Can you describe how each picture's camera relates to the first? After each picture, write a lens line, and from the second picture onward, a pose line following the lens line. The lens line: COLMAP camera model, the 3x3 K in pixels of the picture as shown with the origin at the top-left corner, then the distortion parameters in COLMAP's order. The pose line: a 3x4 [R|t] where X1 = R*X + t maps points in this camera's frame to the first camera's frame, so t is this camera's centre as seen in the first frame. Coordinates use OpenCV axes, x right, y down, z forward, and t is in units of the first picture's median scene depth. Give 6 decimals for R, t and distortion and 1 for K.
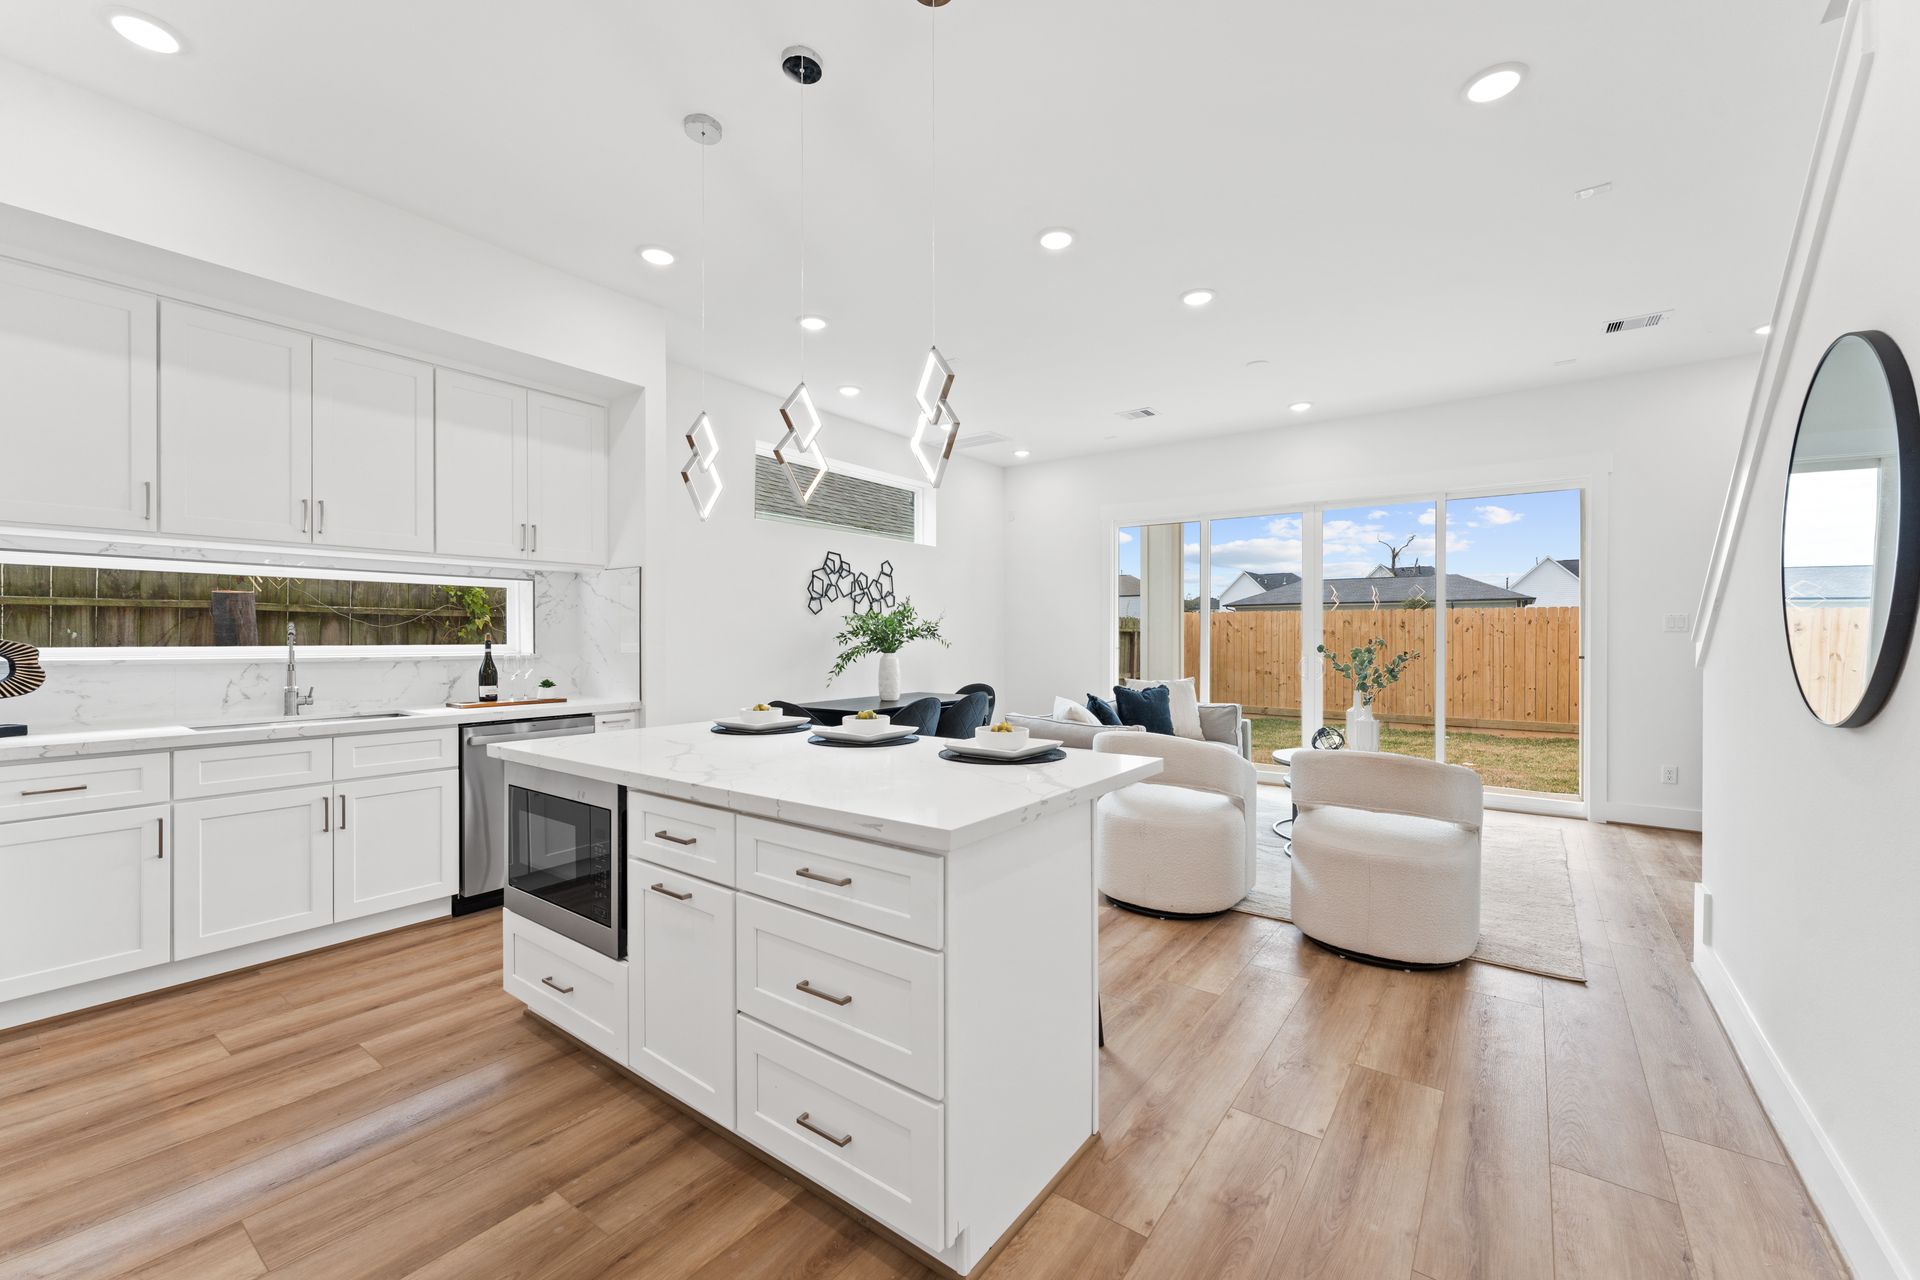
lens RADIAL K [[774.7, 0, 954.1], [0, 774.7, 638.0], [0, 0, 1]] dist [-0.003908, 0.000115]
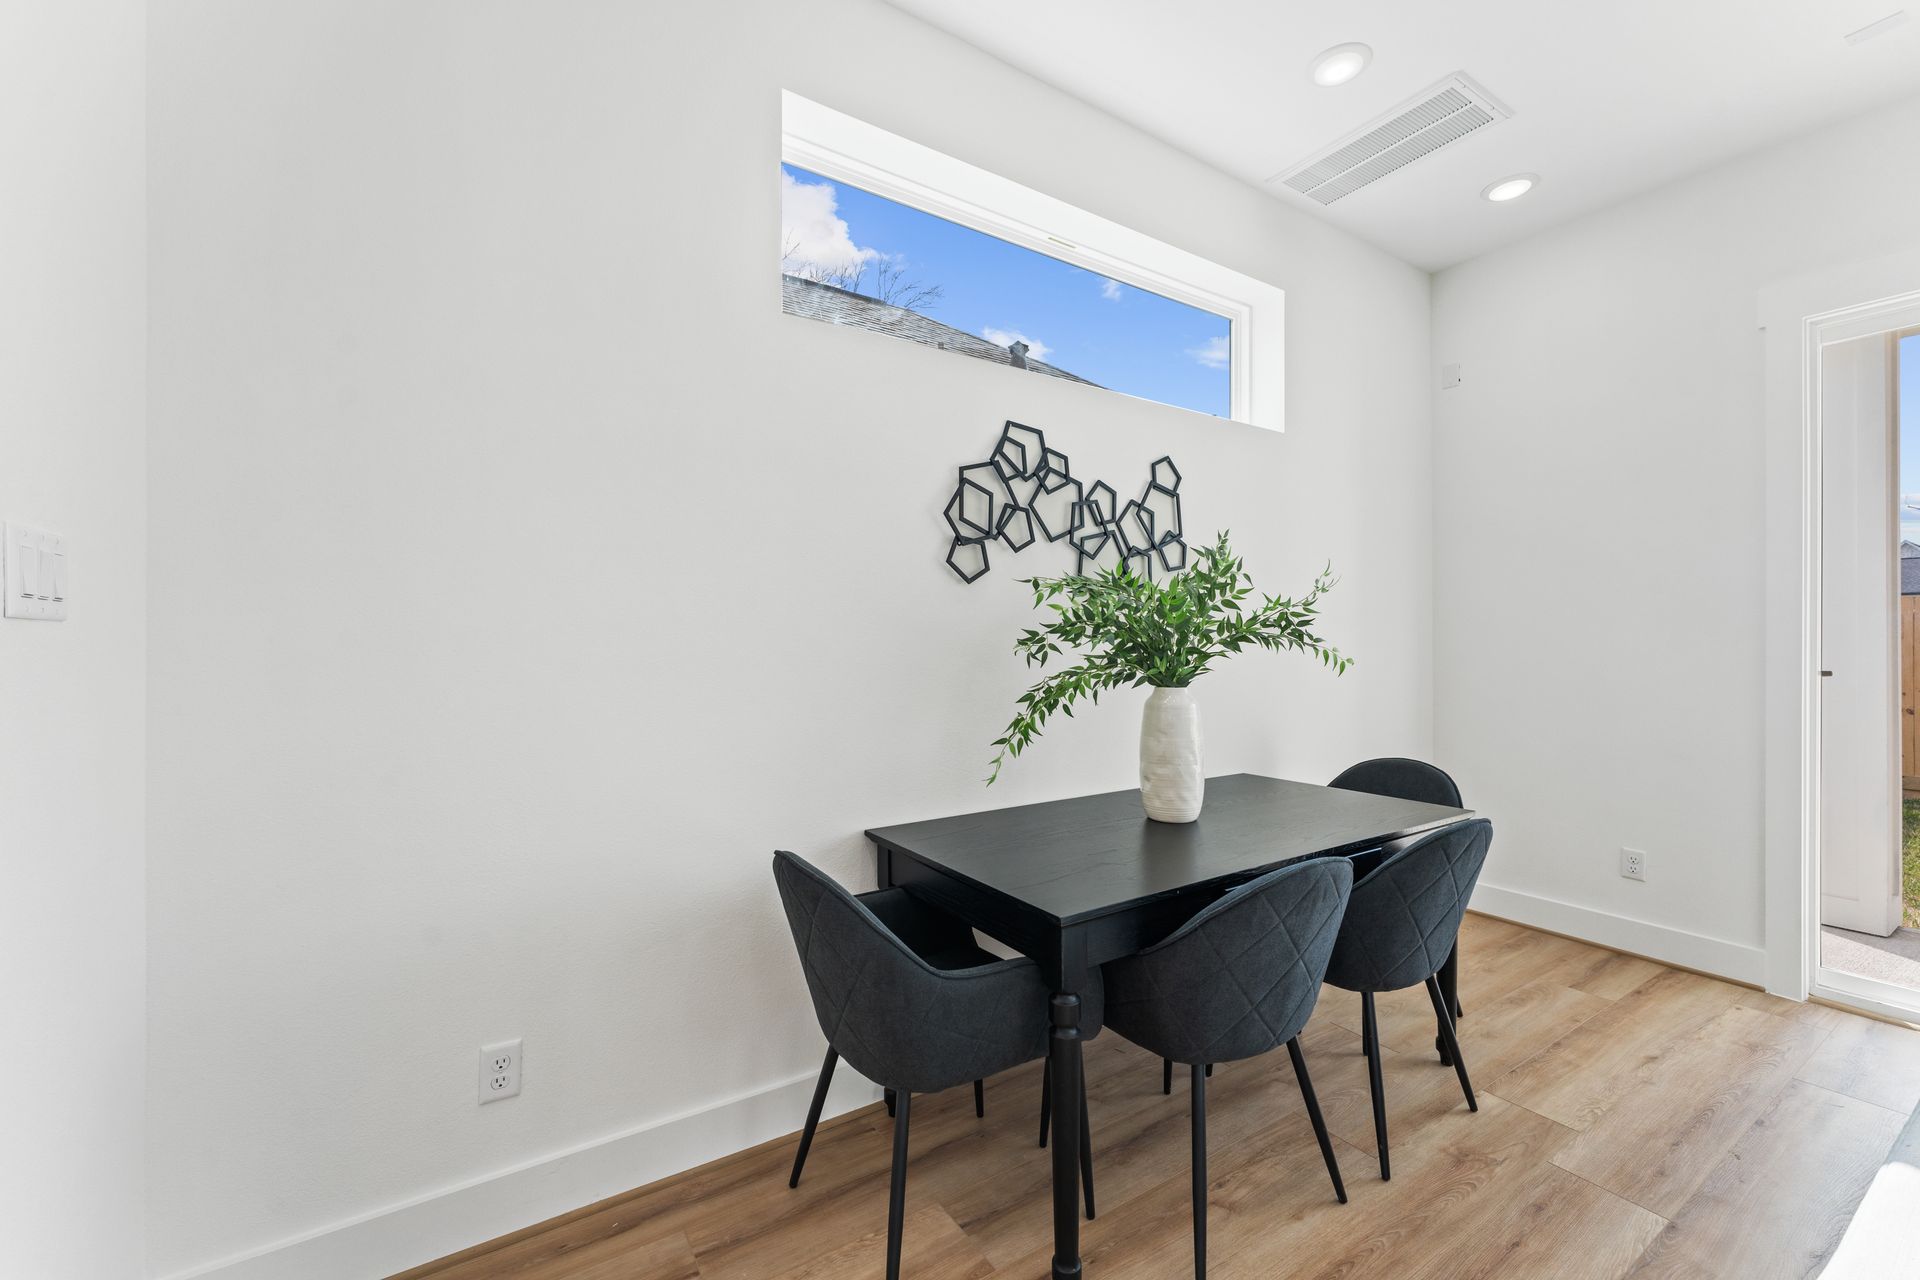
lens RADIAL K [[774.7, 0, 955.1], [0, 774.7, 639.9], [0, 0, 1]] dist [-0.003908, 0.000115]
pose [[0.936555, -0.001063, -0.350518, -0.050302], [-0.000492, 0.999990, -0.004349, -0.000747], [0.350519, 0.004245, 0.936546, 0.614831]]
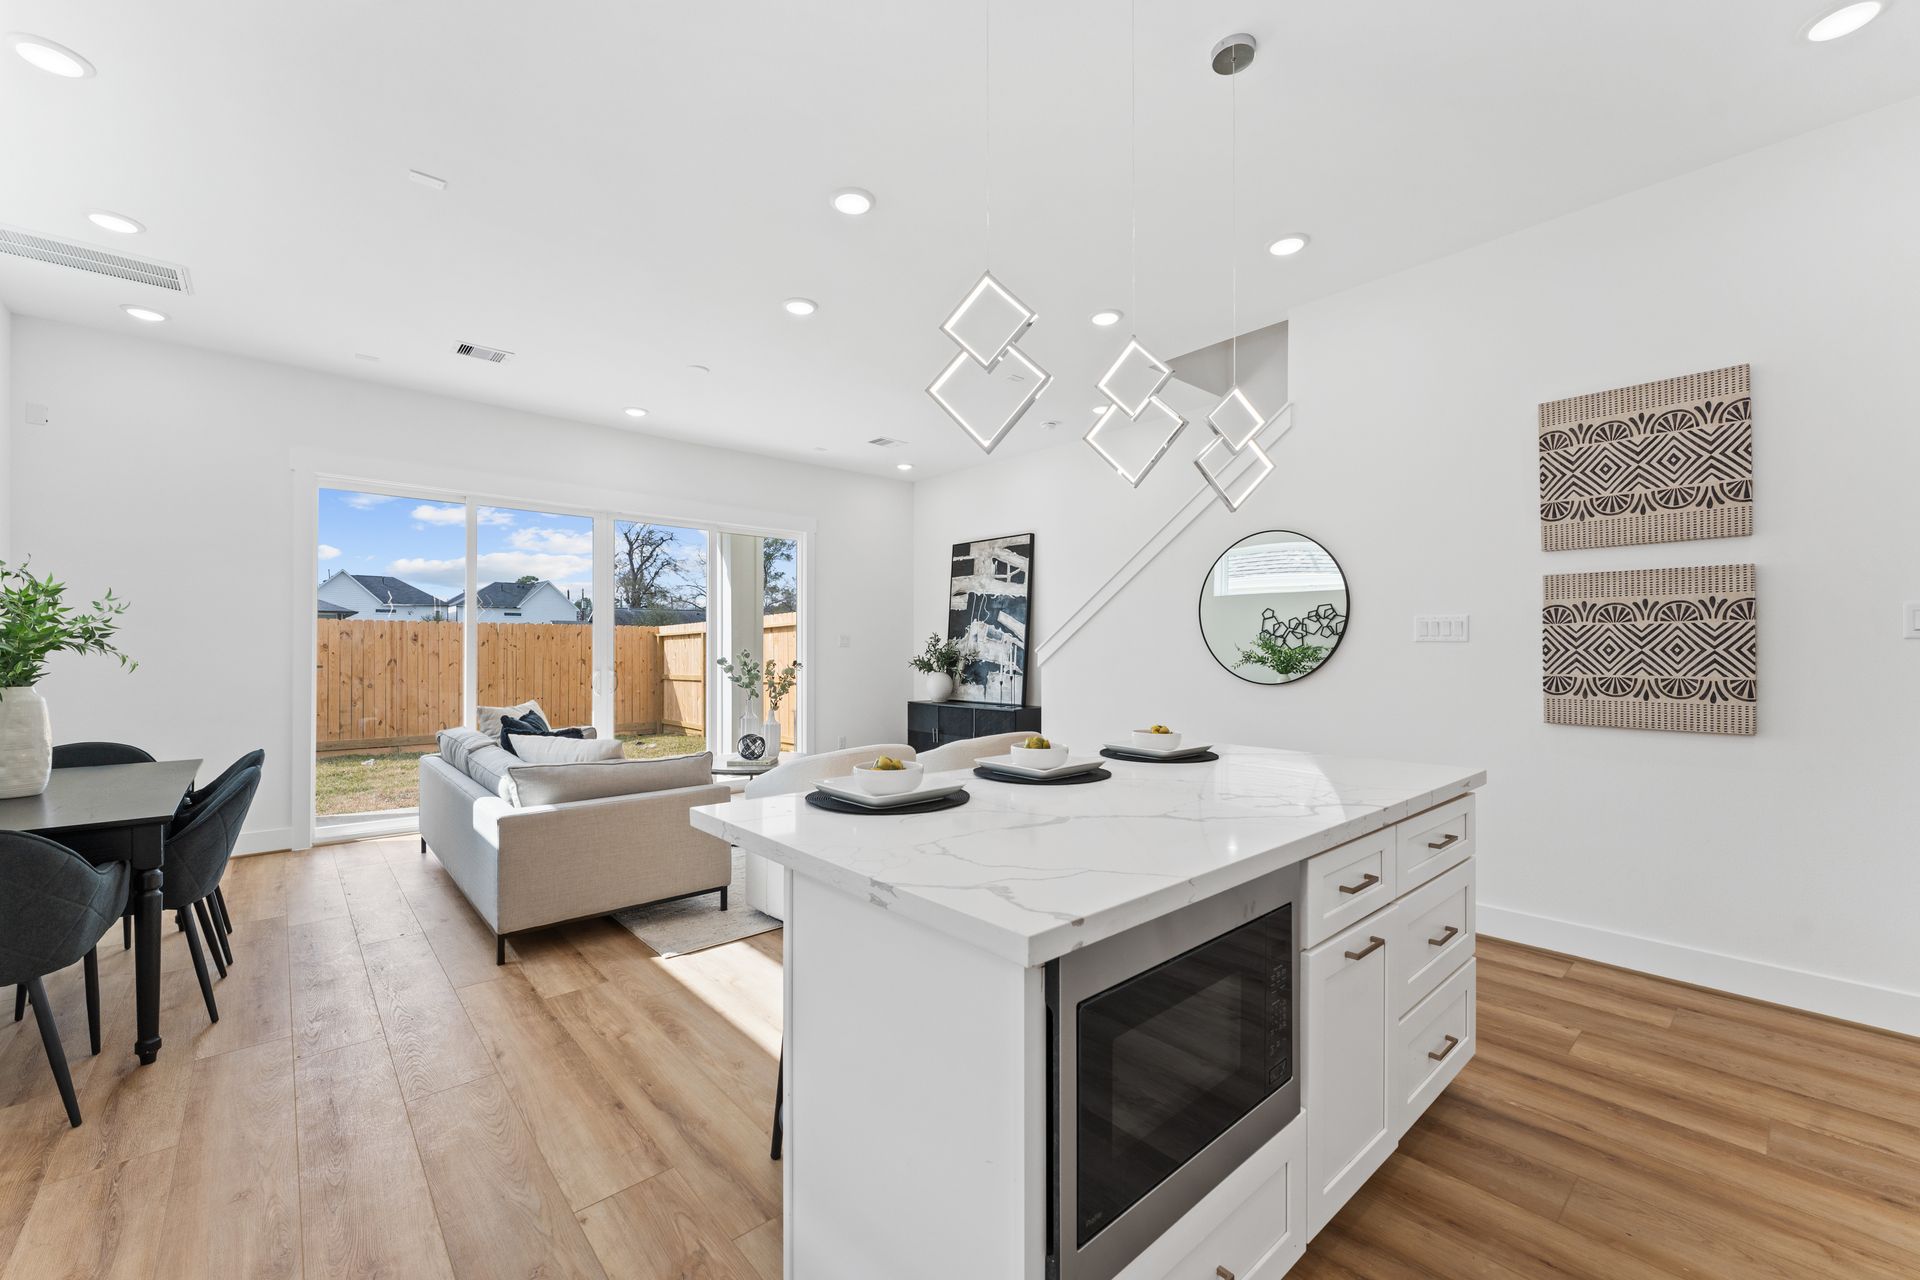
lens RADIAL K [[774.7, 0, 959.4], [0, 774.7, 648.0], [0, 0, 1]] dist [-0.003908, 0.000115]
pose [[0.194629, 0.004075, 0.980868, -0.393150], [0.002621, 0.999986, -0.004675, 0.001326], [-0.980873, 0.003481, 0.194616, 0.390516]]
